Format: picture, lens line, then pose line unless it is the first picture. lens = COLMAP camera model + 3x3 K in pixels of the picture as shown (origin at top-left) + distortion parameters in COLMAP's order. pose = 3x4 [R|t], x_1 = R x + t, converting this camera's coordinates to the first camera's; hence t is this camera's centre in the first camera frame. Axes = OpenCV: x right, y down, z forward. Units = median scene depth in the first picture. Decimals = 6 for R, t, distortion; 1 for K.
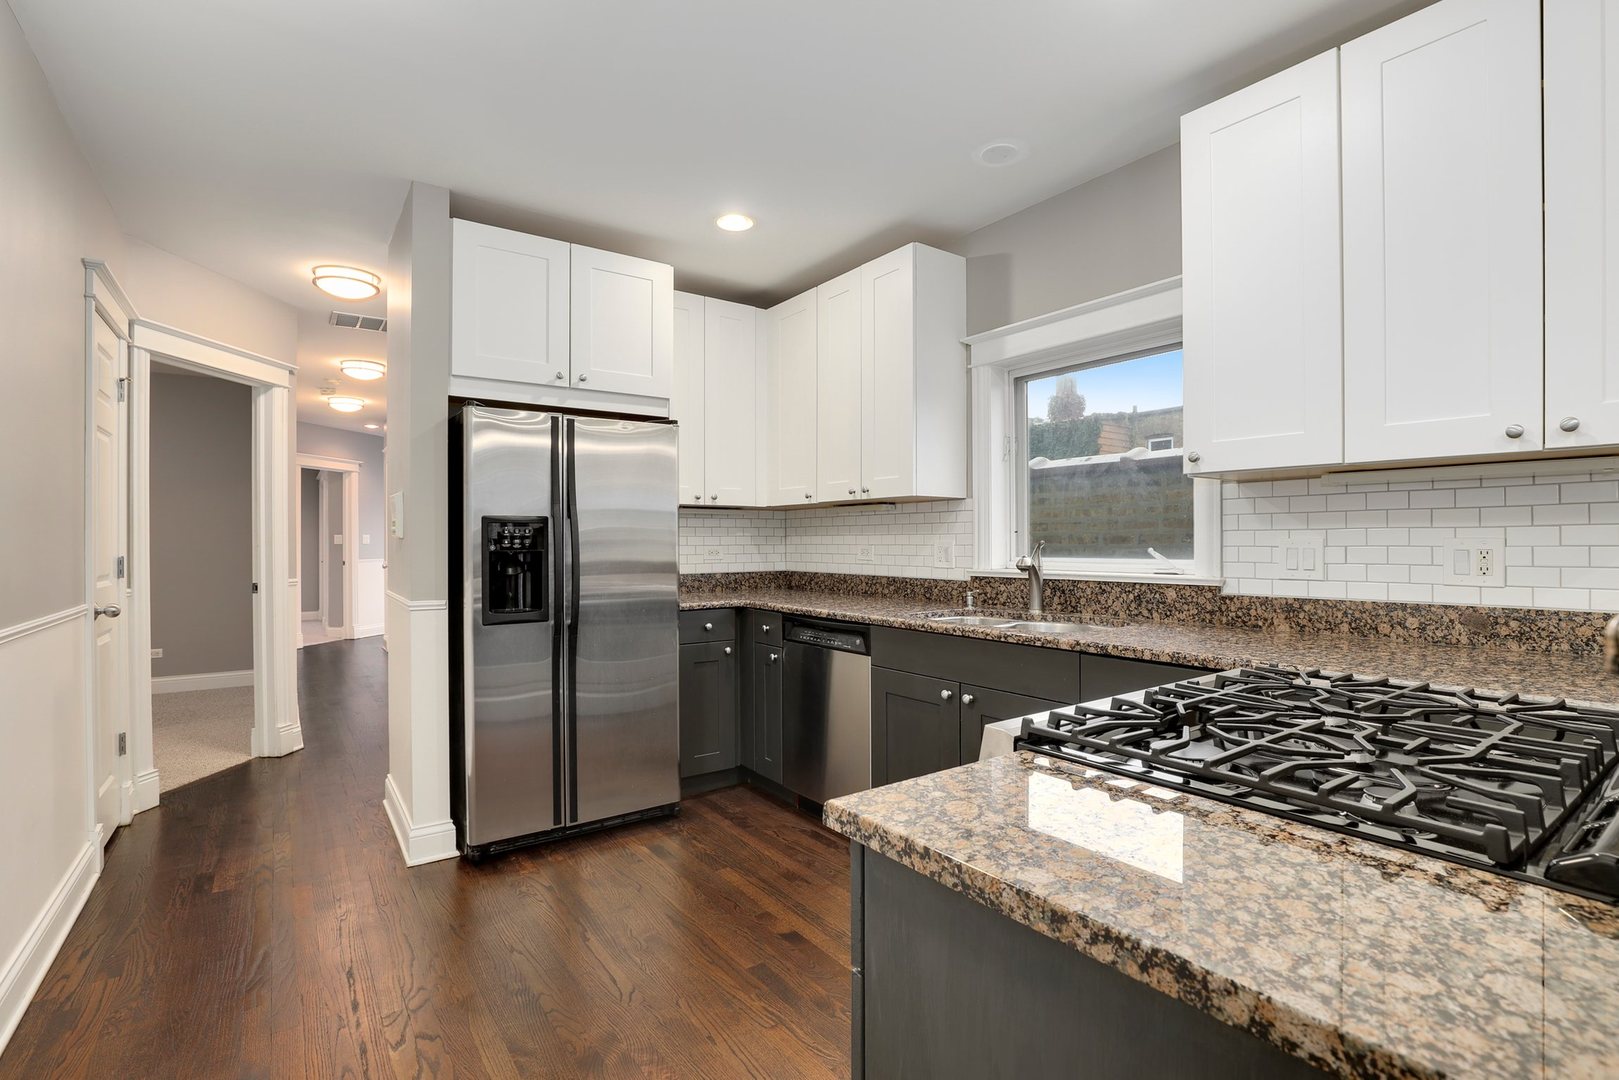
lens RADIAL K [[758.2, 0, 823.7], [0, 758.2, 540.7], [0, 0, 1]] dist [-0.004550, 0.000390]
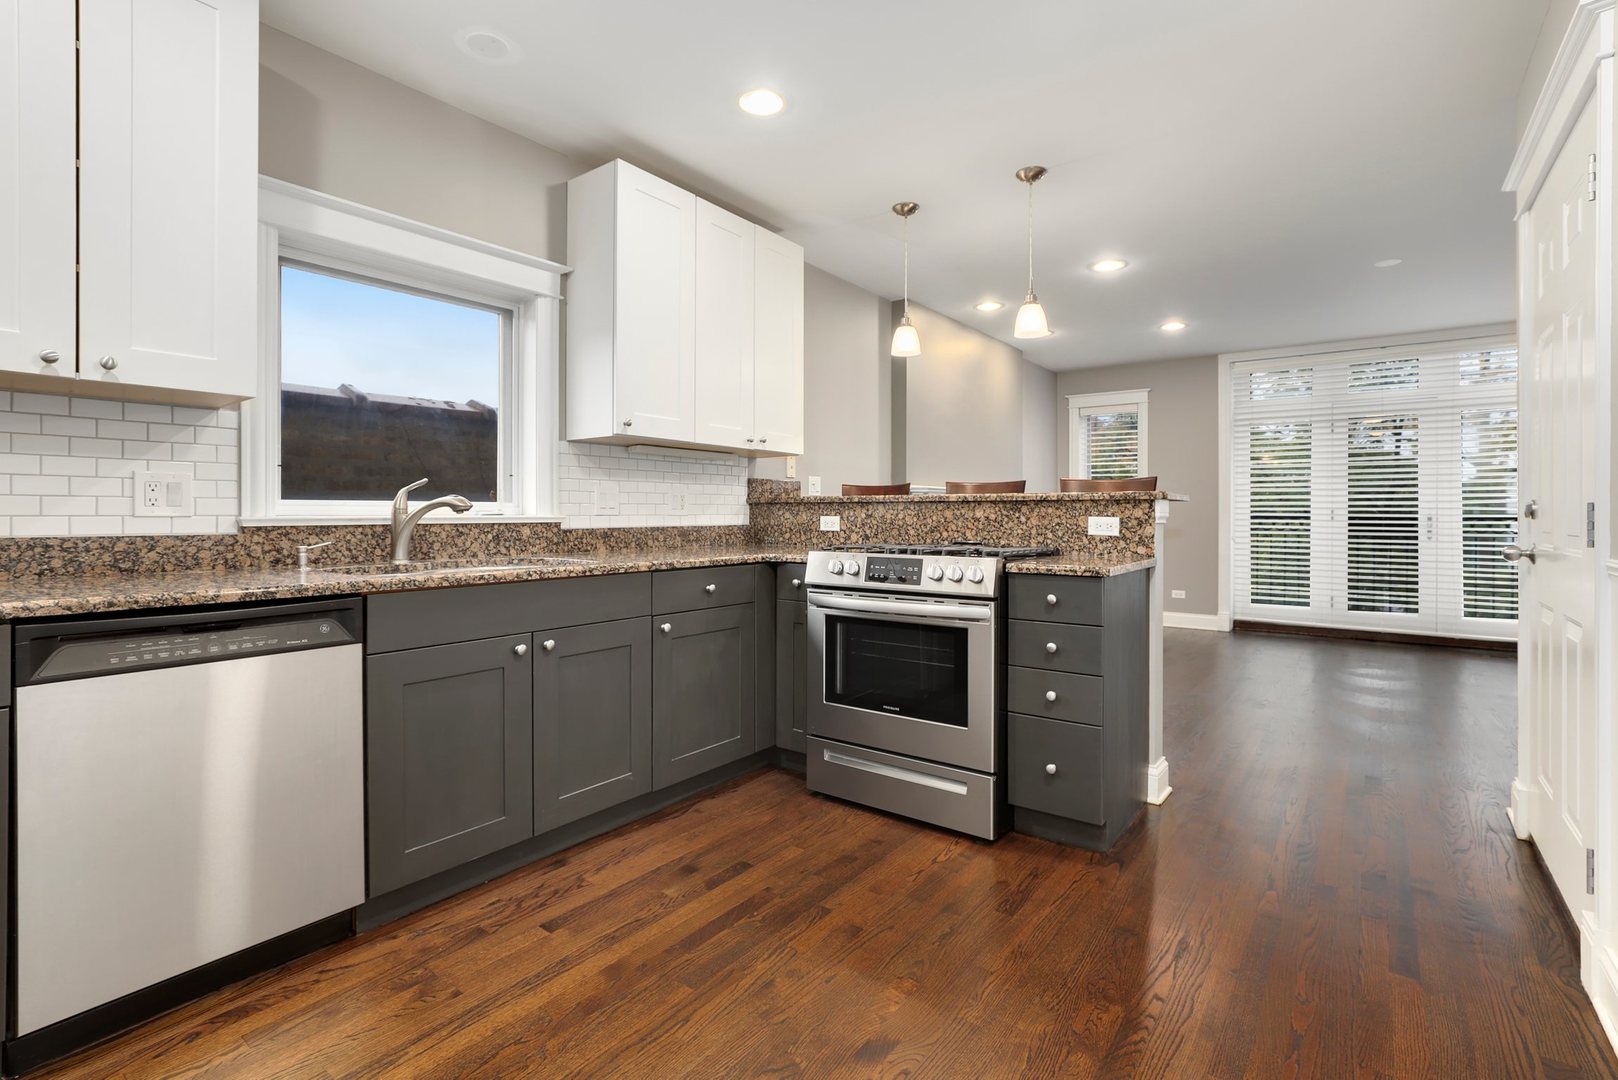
lens RADIAL K [[757.7, 0, 821.3], [0, 757.7, 531.2], [0, 0, 1]] dist [-0.004550, 0.000390]
pose [[-0.291619, -0.019127, 0.956343, -0.746648], [-0.002024, 0.999810, 0.019380, 0.045688], [-0.956532, 0.003716, -0.291602, 0.881582]]
